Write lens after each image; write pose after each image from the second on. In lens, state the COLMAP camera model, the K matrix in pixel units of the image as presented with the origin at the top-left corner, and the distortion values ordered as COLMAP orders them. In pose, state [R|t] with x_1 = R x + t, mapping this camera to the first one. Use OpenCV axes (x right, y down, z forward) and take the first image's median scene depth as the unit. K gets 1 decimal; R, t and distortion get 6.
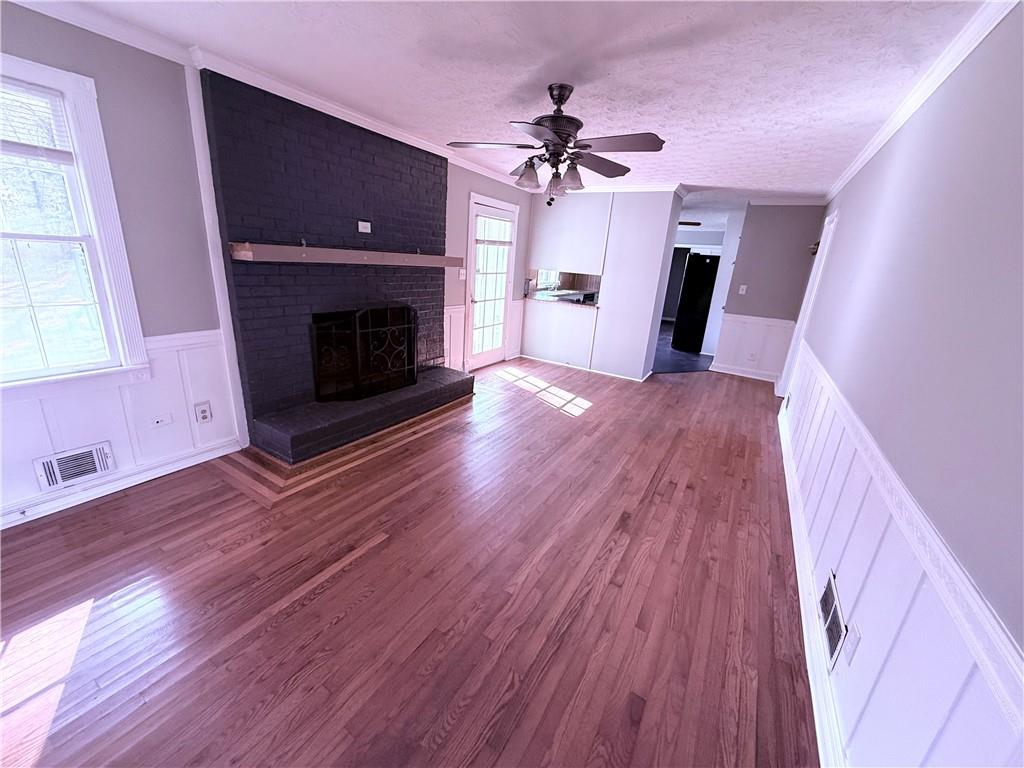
lens RADIAL K [[407.2, 0, 508.3], [0, 407.2, 383.2], [0, 0, 1]] dist [-0.000269, 0.000227]
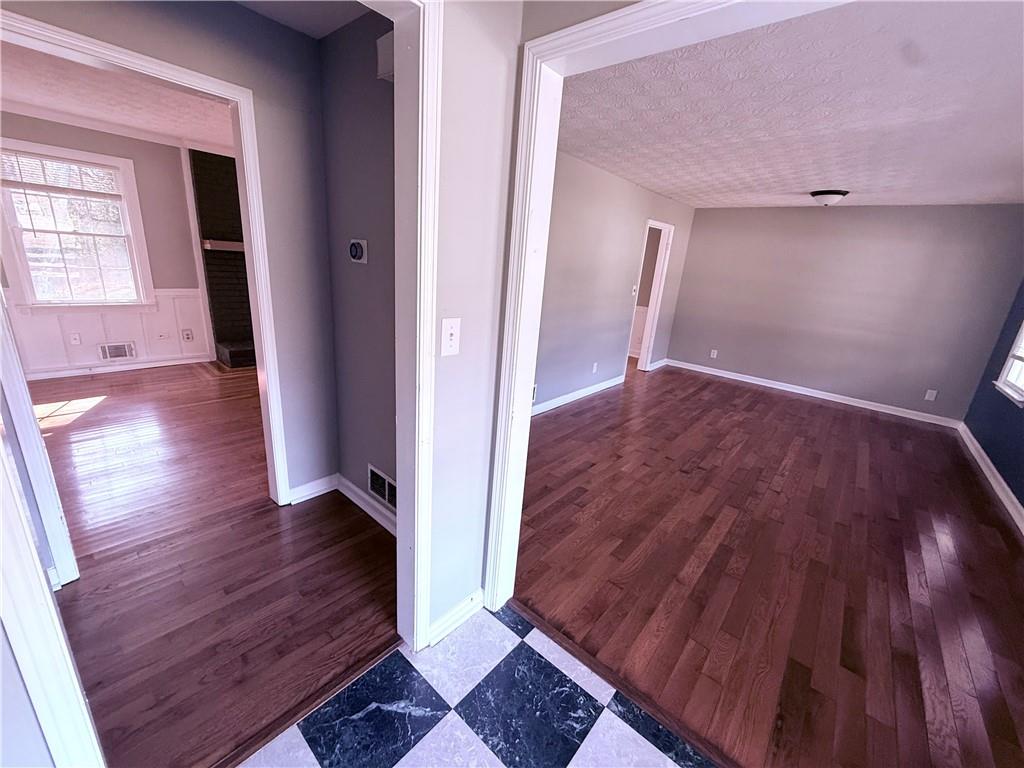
lens RADIAL K [[407.2, 0, 507.4], [0, 407.2, 382.3], [0, 0, 1]] dist [-0.000269, 0.000227]
pose [[0.983807, 0.056003, -0.170258, 0.944028], [-0.060034, 0.998023, -0.018614, 0.228489], [0.168879, 0.028533, 0.985224, -0.510663]]
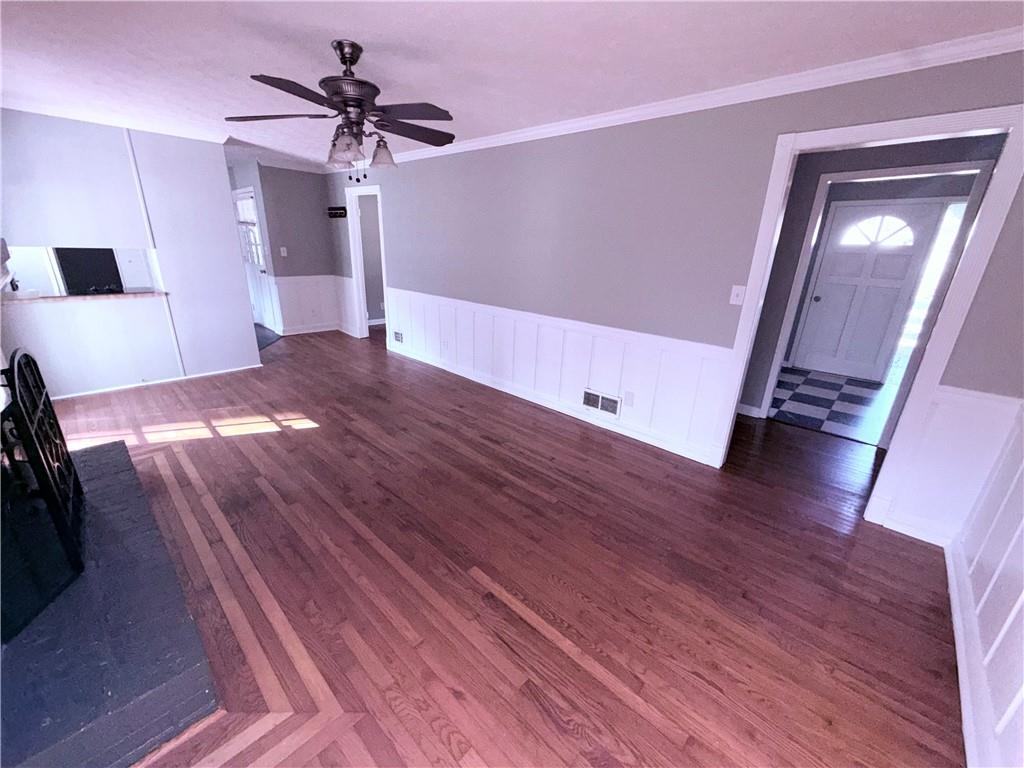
lens RADIAL K [[407.2, 0, 503.5], [0, 407.2, 386.1], [0, 0, 1]] dist [-0.000269, 0.000227]
pose [[0.221473, -0.381463, 0.897461, -0.770204], [0.268974, 0.908511, 0.319783, -0.217961], [-0.937338, 0.170571, 0.303814, 0.481681]]
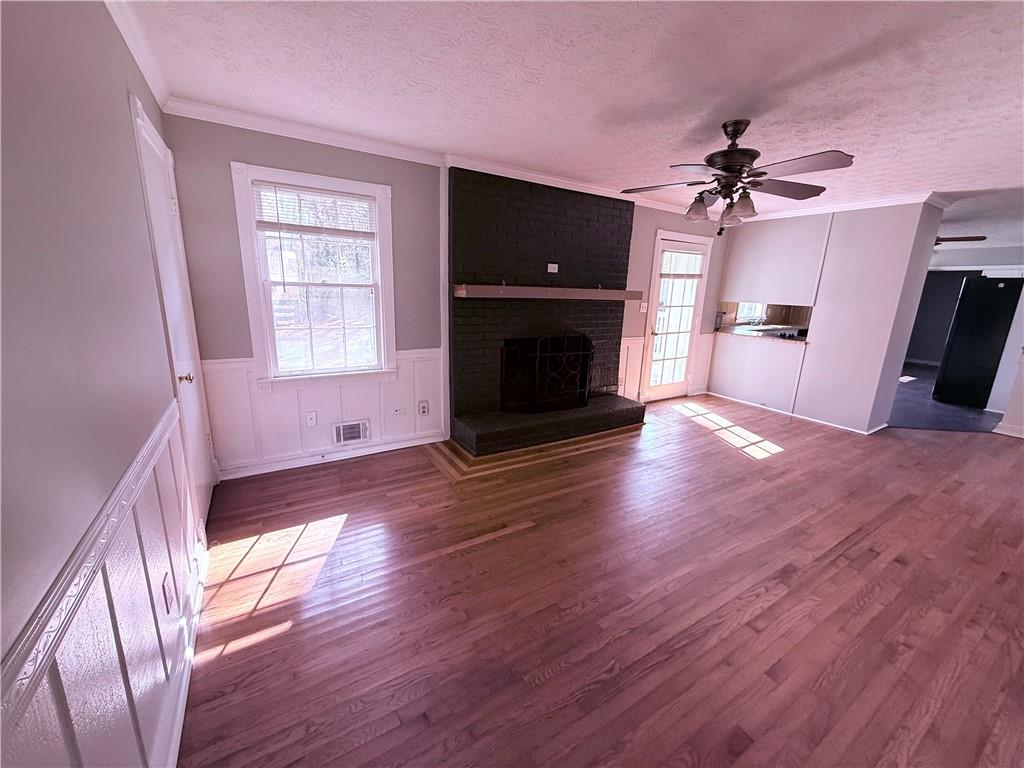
lens RADIAL K [[407.2, 0, 508.4], [0, 407.2, 382.7], [0, 0, 1]] dist [-0.000269, 0.000227]
pose [[0.889244, 0.065741, -0.452685, 0.111531], [-0.106740, 0.992121, -0.065597, 0.047180], [0.444806, 0.106652, 0.889254, -0.089624]]
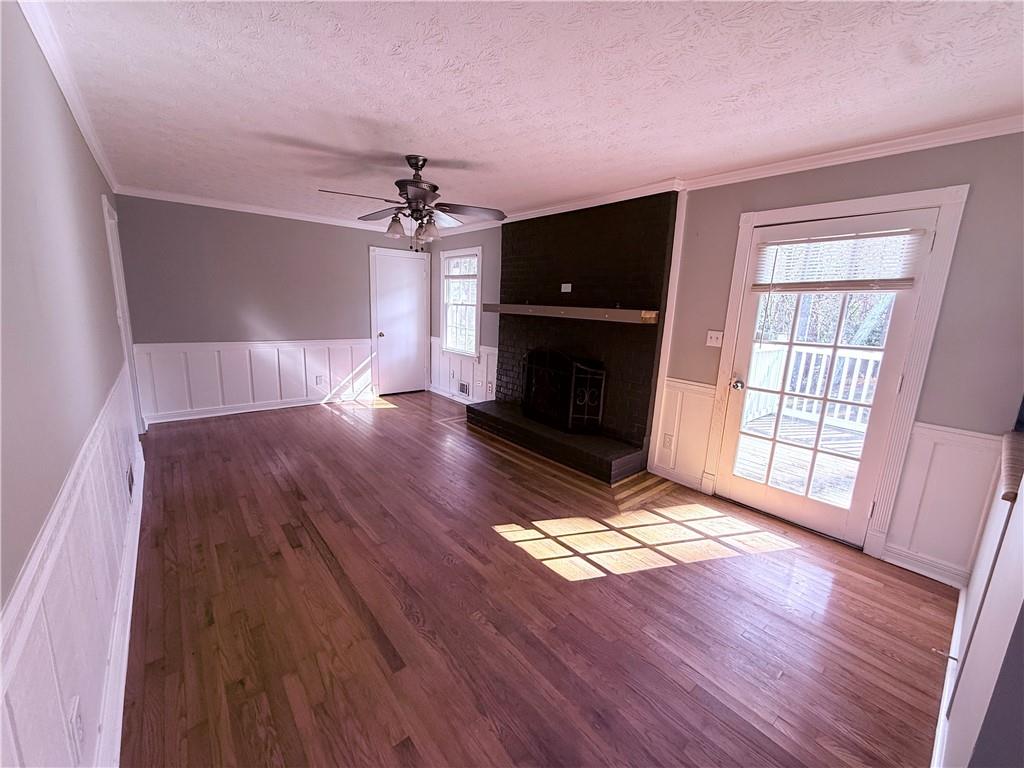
lens RADIAL K [[407.2, 0, 508.9], [0, 407.2, 381.9], [0, 0, 1]] dist [-0.000269, 0.000227]
pose [[-0.322343, 0.099181, -0.941413, 1.101104], [-0.336979, 0.917328, 0.212026, -0.408929], [0.884613, 0.385582, -0.262272, 1.603475]]
